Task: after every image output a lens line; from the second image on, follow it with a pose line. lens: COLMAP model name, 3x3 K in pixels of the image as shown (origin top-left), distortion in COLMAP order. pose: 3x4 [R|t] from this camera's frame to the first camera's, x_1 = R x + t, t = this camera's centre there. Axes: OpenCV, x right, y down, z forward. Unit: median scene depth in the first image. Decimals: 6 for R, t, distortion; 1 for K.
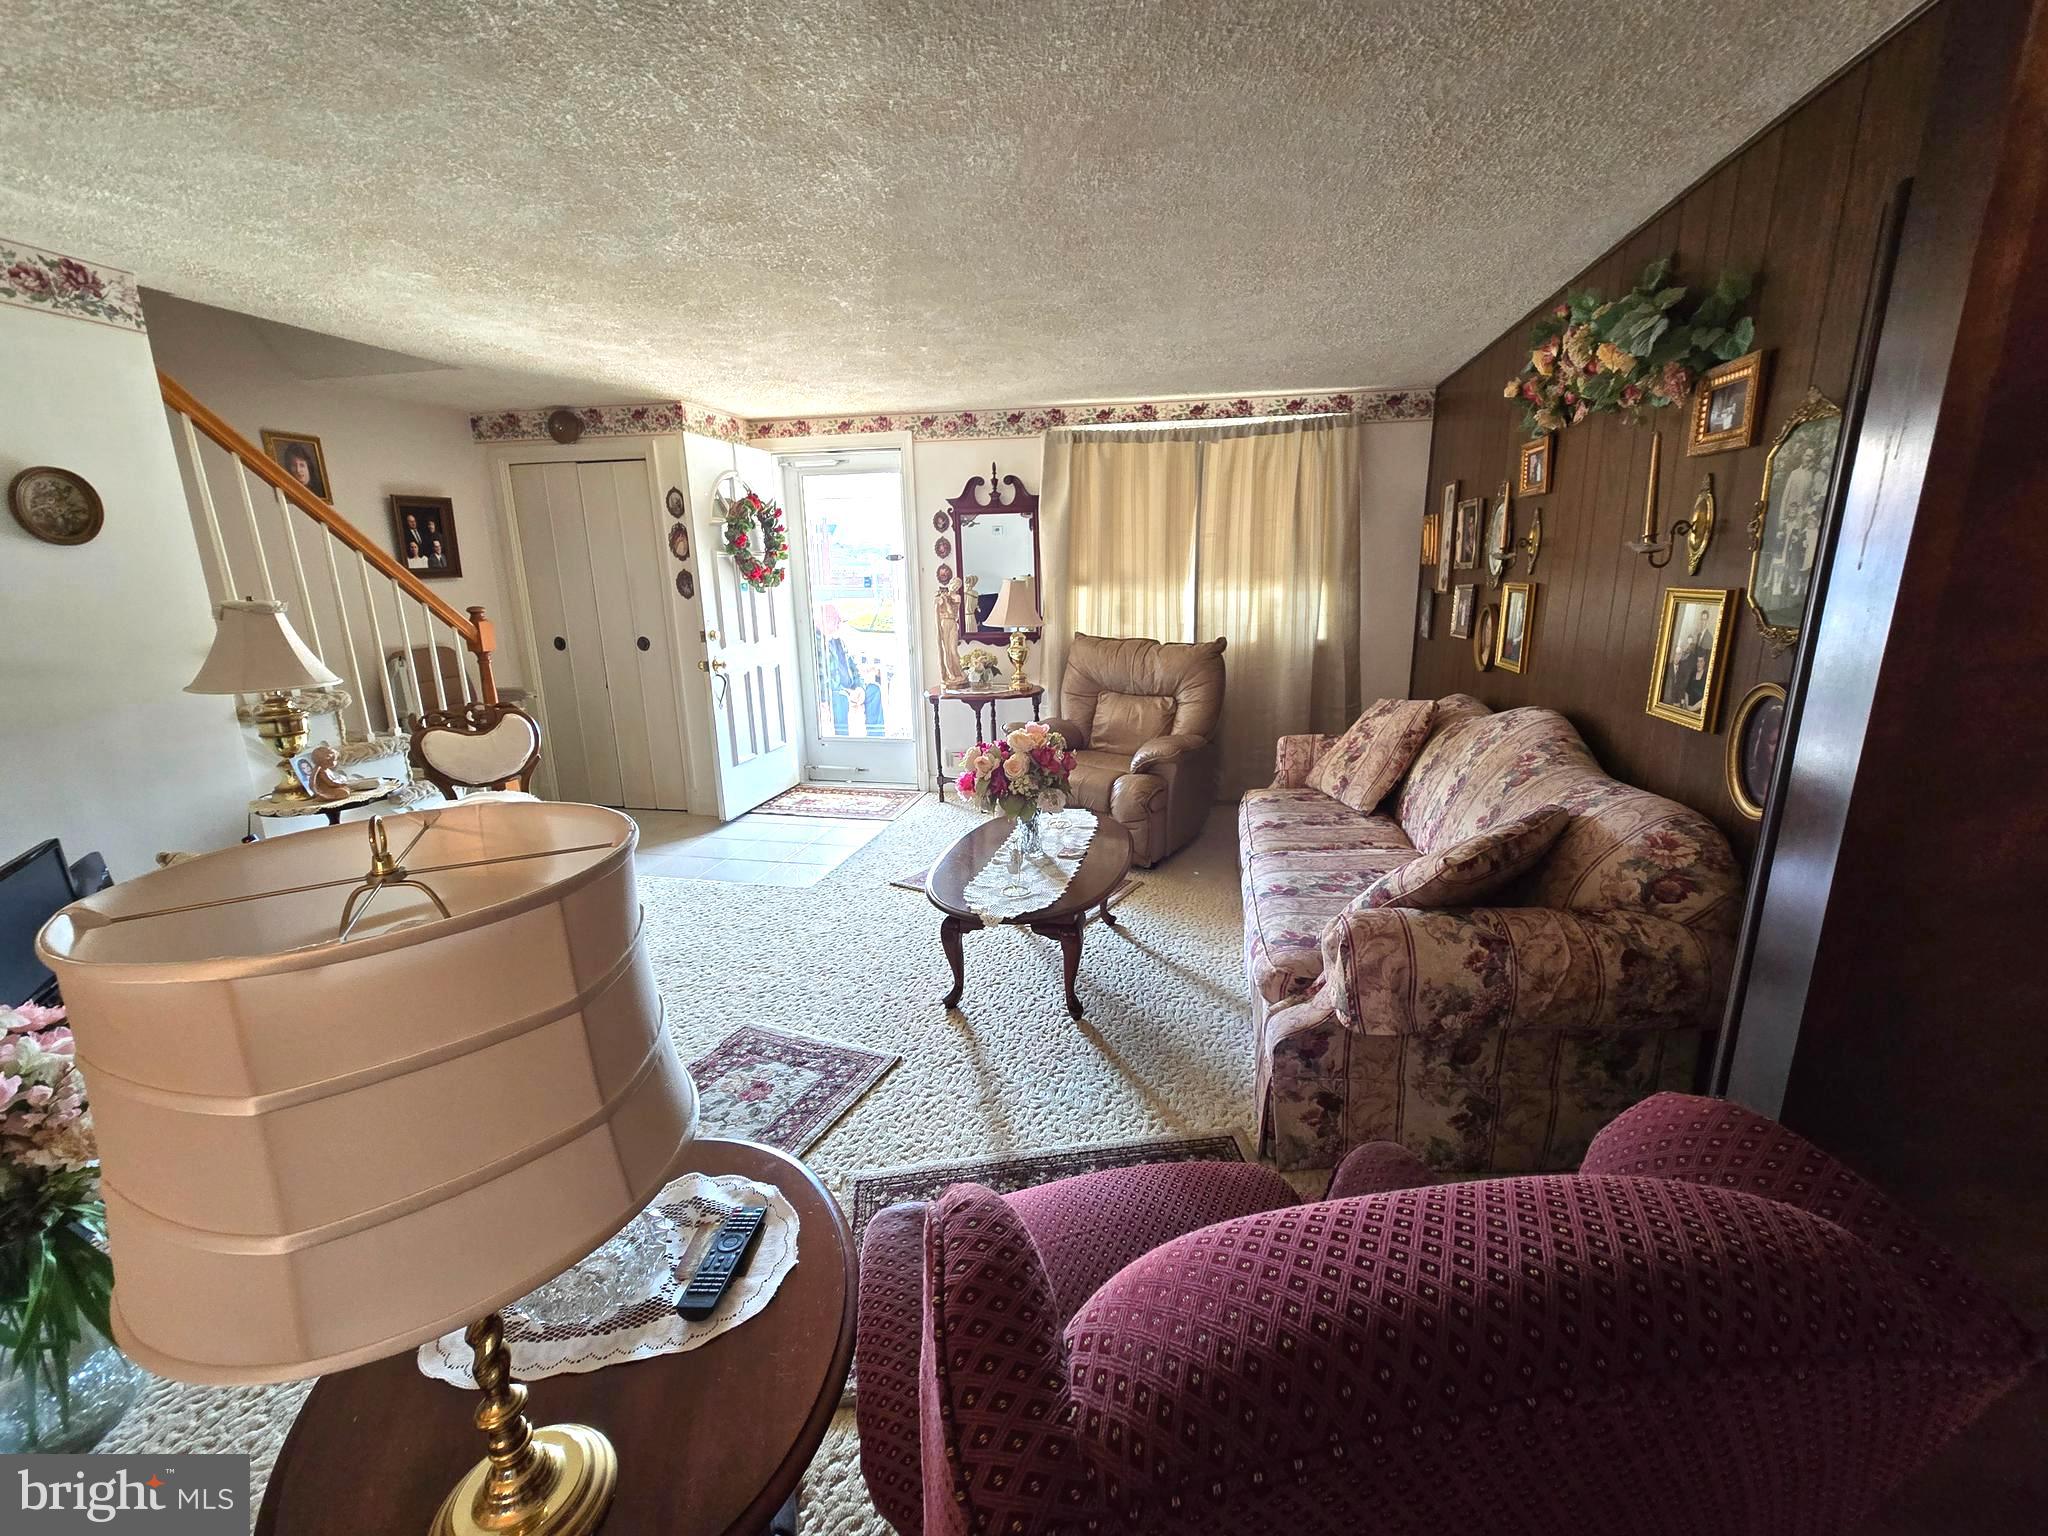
lens RADIAL K [[857.1, 0, 1038.3], [0, 857.1, 769.9], [0, 0, 1]] dist [-0.001351, -0.000133]
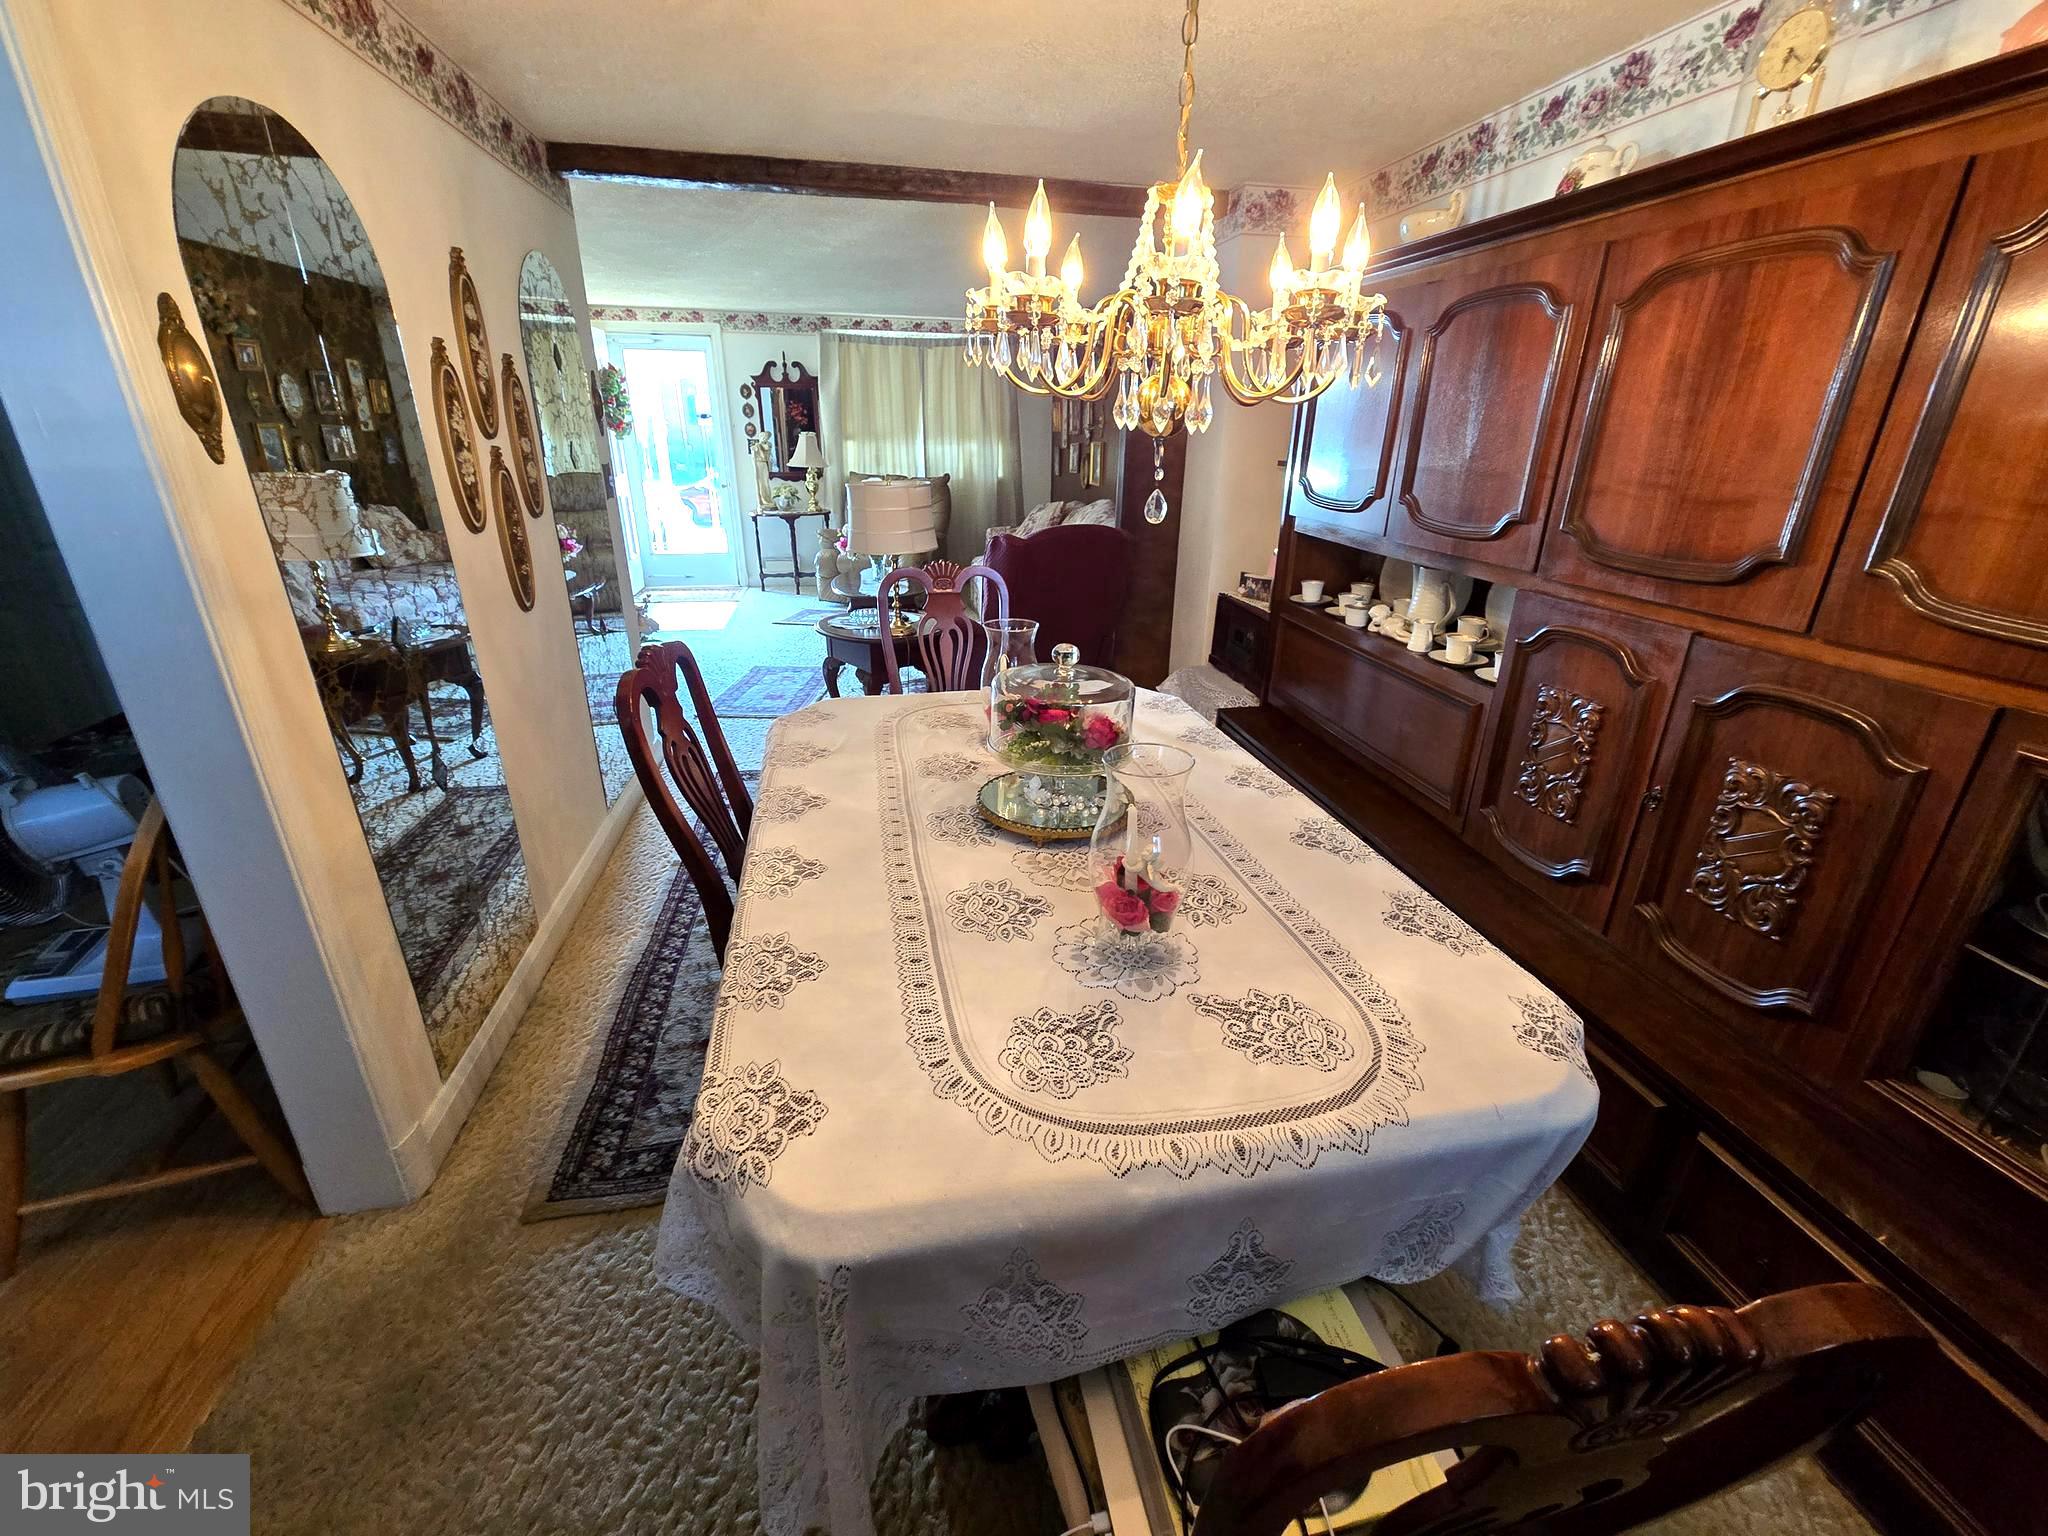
lens RADIAL K [[857.1, 0, 1020.1], [0, 857.1, 766.3], [0, 0, 1]] dist [-0.001351, -0.000133]
pose [[0.926796, -0.112371, 0.358359, -0.285561], [0.059973, 0.986226, 0.154148, 0.143870], [-0.370745, -0.121372, 0.920770, -0.600684]]
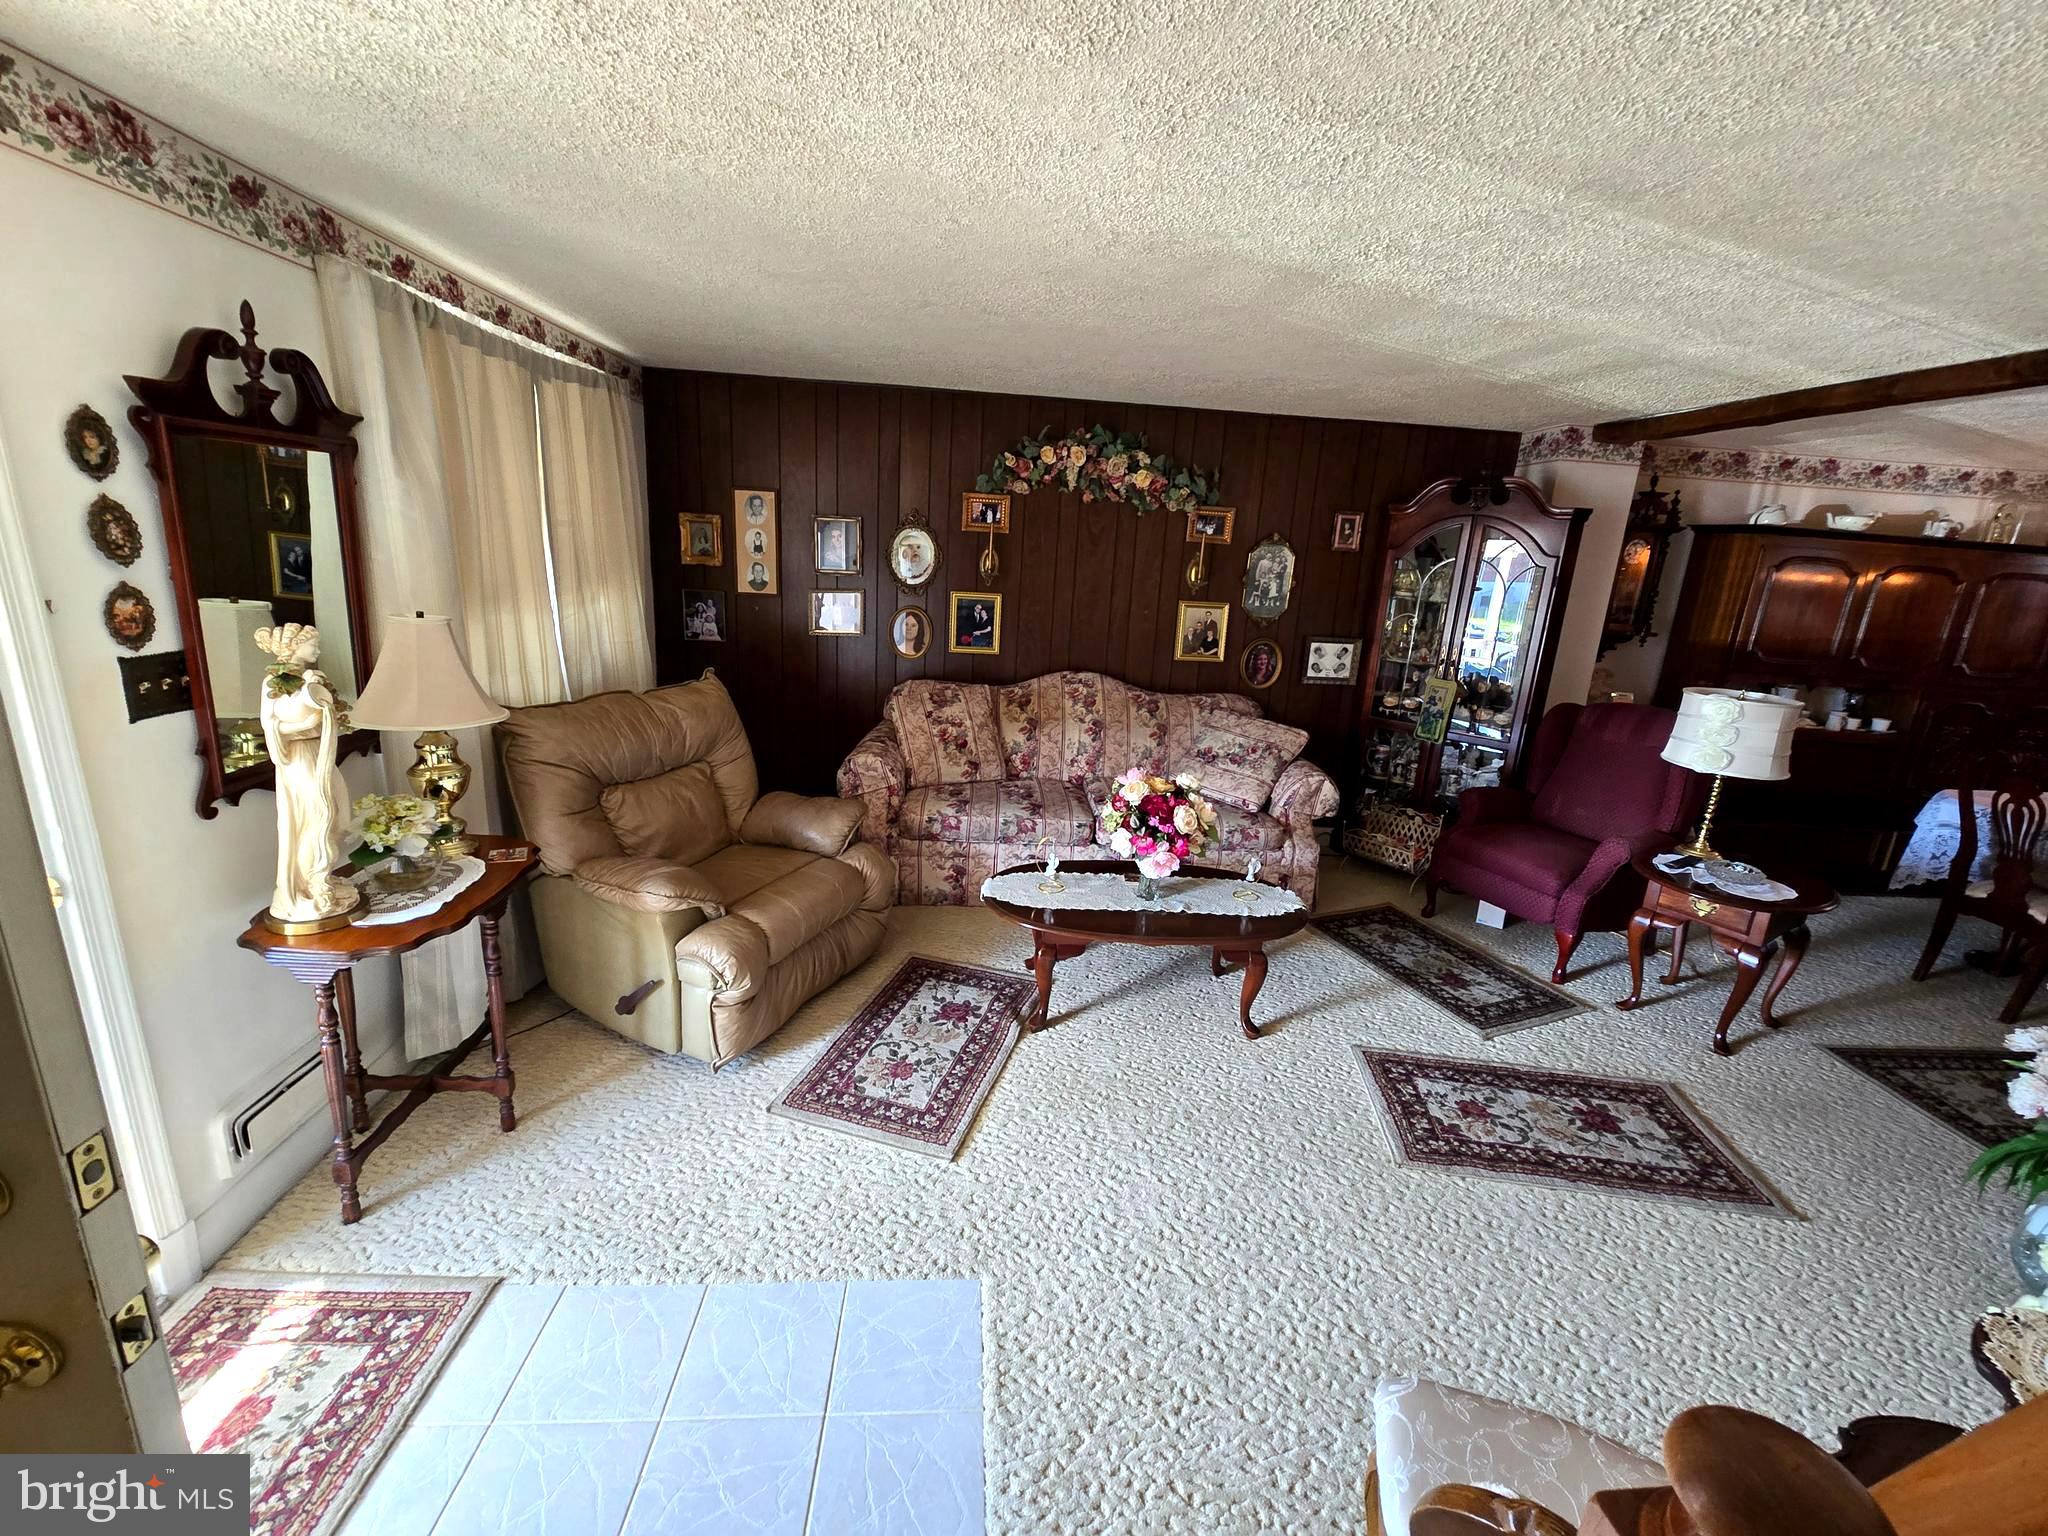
lens RADIAL K [[857.1, 0, 1030.1], [0, 857.1, 762.8], [0, 0, 1]] dist [-0.001351, -0.000133]
pose [[-0.274631, -0.244483, 0.929949, -0.532039], [0.170450, 0.939441, 0.297316, -0.228033], [-0.946322, 0.240162, -0.216328, 0.816966]]
